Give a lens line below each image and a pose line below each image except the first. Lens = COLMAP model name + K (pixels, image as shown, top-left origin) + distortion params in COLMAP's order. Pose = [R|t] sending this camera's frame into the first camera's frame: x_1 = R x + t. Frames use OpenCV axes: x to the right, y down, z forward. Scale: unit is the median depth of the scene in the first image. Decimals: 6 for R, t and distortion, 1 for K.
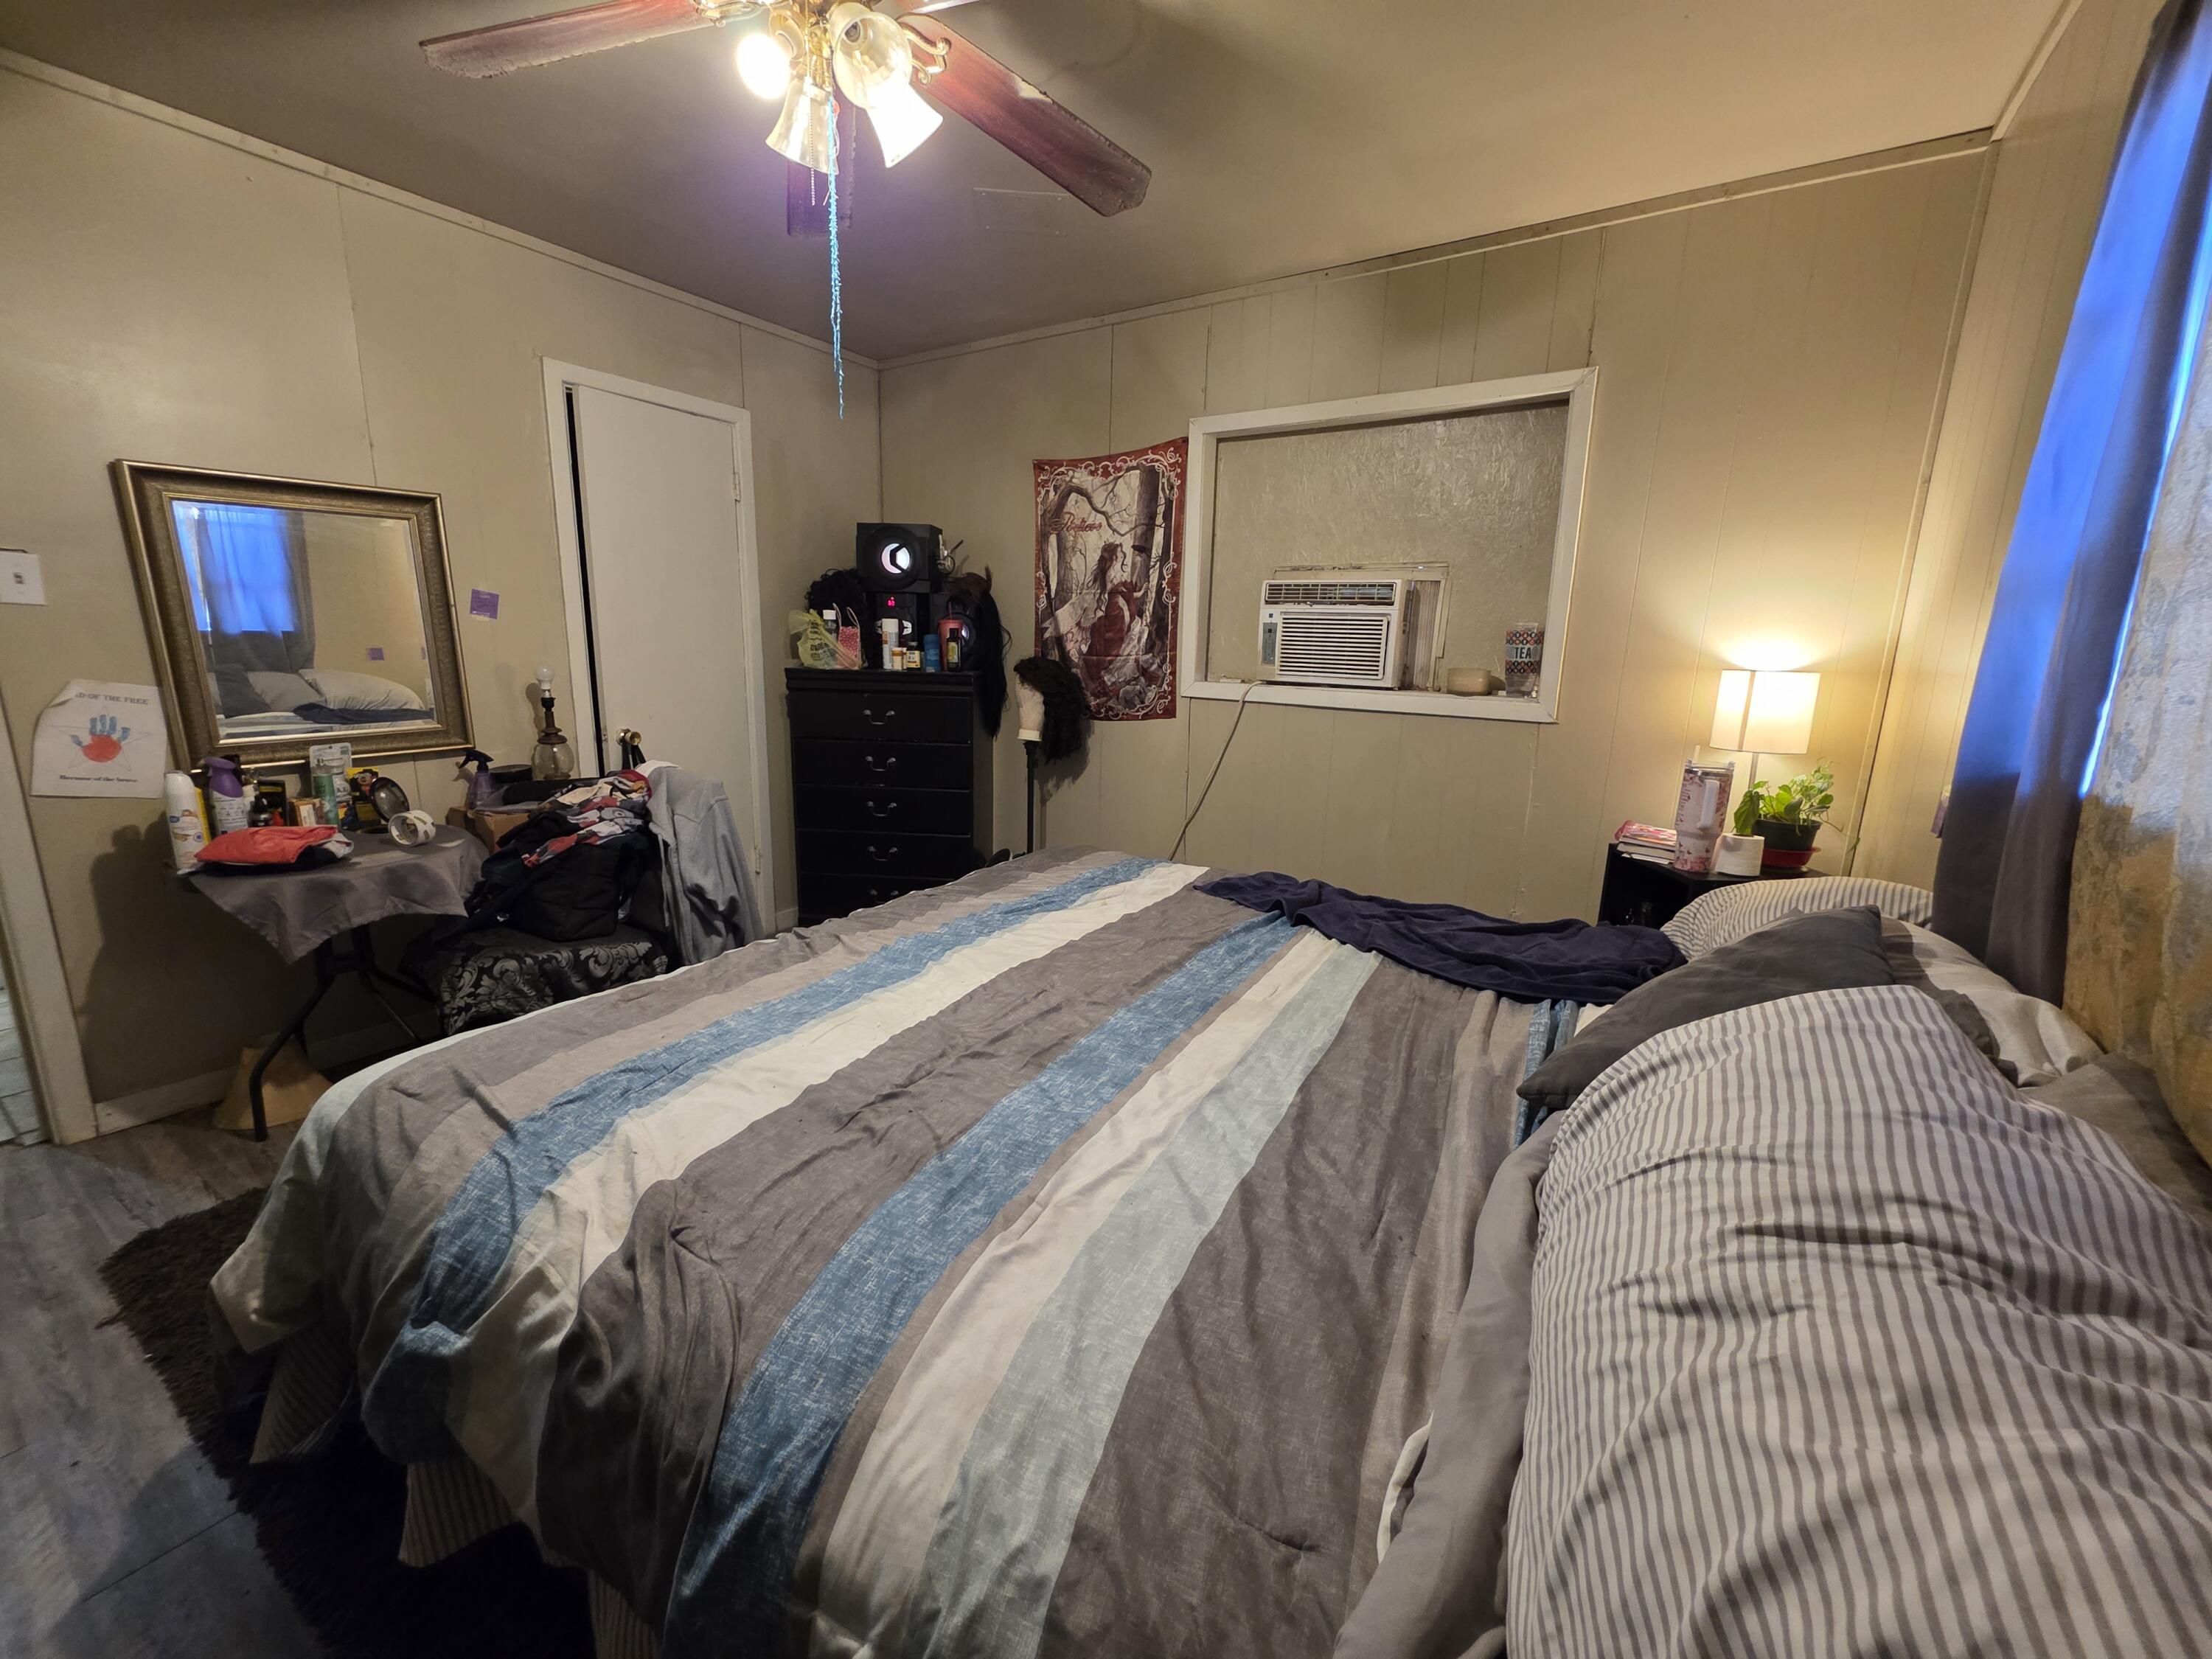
lens RADIAL K [[880.0, 0, 1100.2], [0, 880.0, 828.6], [0, 0, 1]] dist [-0.001644, 0.000036]
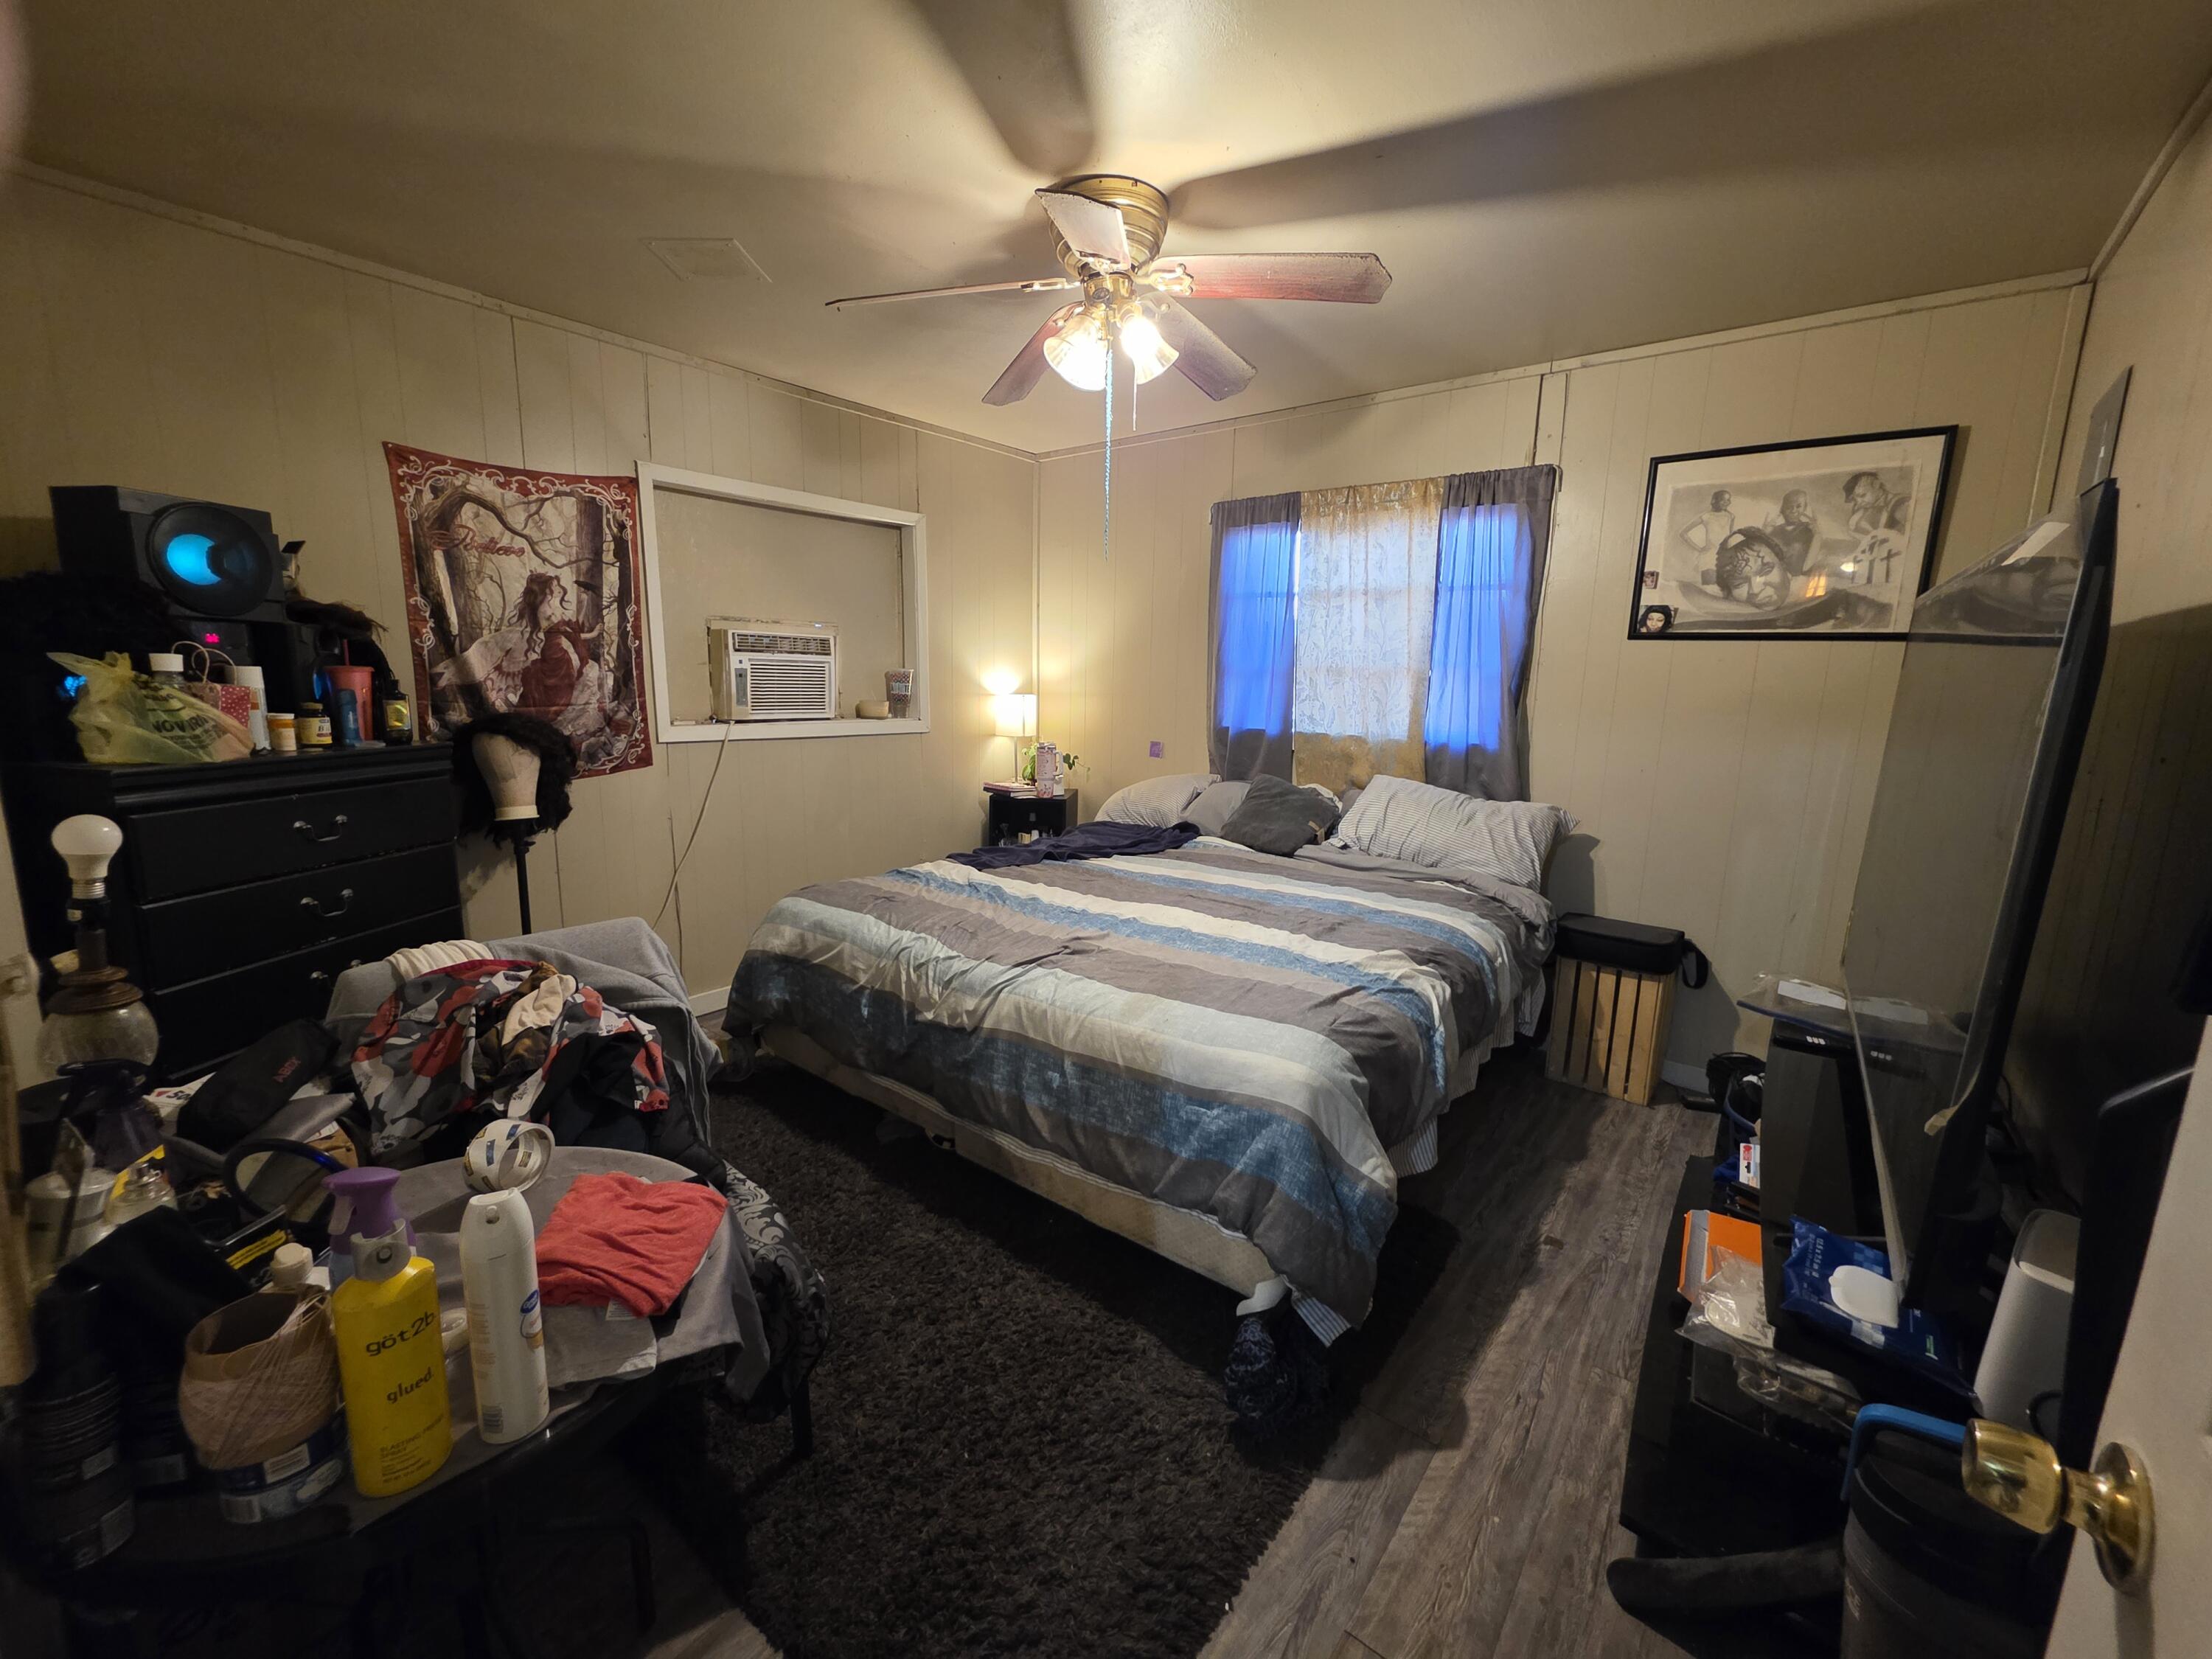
lens RADIAL K [[880.0, 0, 1097.3], [0, 880.0, 829.8], [0, 0, 1]] dist [-0.001644, 0.000036]
pose [[0.112484, -0.198124, 0.973701, -0.807523], [0.188686, 0.966350, 0.174831, -0.134181], [-0.975574, 0.164058, 0.146082, 0.396189]]
